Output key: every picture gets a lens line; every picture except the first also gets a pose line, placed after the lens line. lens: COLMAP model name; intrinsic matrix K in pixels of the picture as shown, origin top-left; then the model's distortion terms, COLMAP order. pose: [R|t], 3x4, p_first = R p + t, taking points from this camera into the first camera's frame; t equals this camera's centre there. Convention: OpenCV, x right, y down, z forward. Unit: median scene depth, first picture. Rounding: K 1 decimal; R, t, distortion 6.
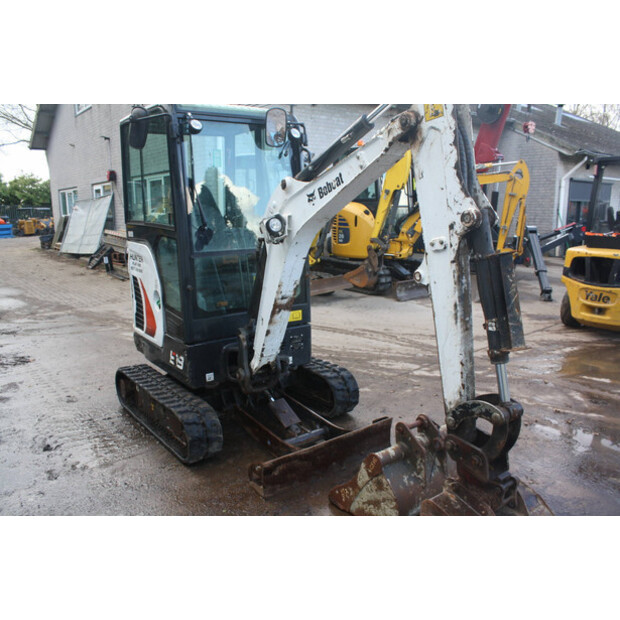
lens RADIAL K [[519.3, 0, 312.6], [0, 519.3, 315.8], [0, 0, 1]] dist [-0.167545, 0.149216]
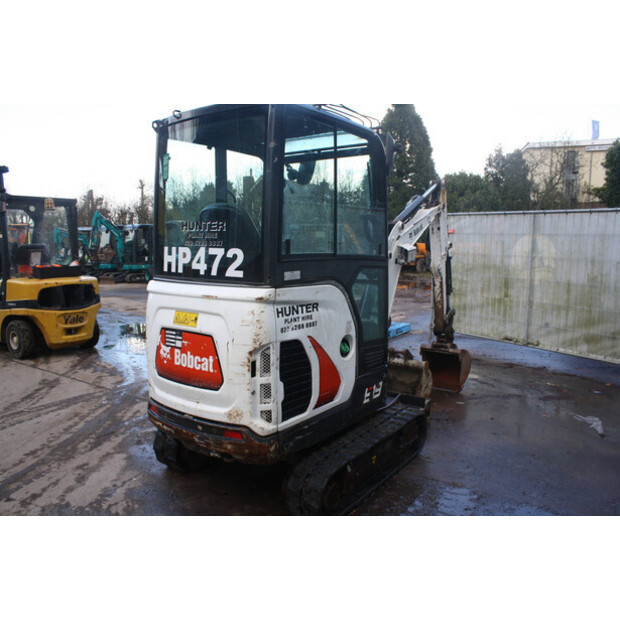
lens RADIAL K [[519.3, 0, 312.6], [0, 519.3, 315.8], [0, 0, 1]] dist [-0.167545, 0.149216]
pose [[-0.293746, -0.130402, 0.946947, -1.078307], [0.201276, 0.960002, 0.194637, -0.253573], [-0.934452, 0.247771, -0.255750, 1.245669]]
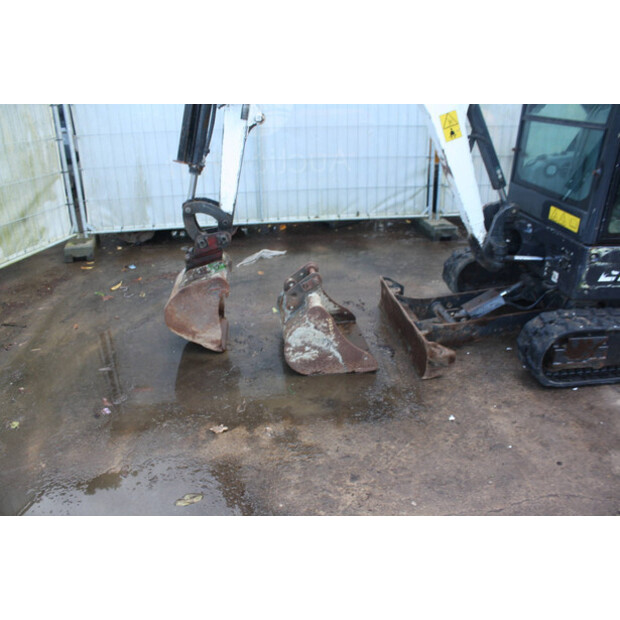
lens RADIAL K [[515.6, 0, 309.2], [0, 515.6, 316.2], [0, 0, 1]] dist [-0.168989, 0.152509]
pose [[-0.523765, 0.368775, -0.767904, 0.754148], [-0.166229, 0.839866, 0.516714, -0.188337], [0.835487, 0.398284, -0.378591, 1.013544]]
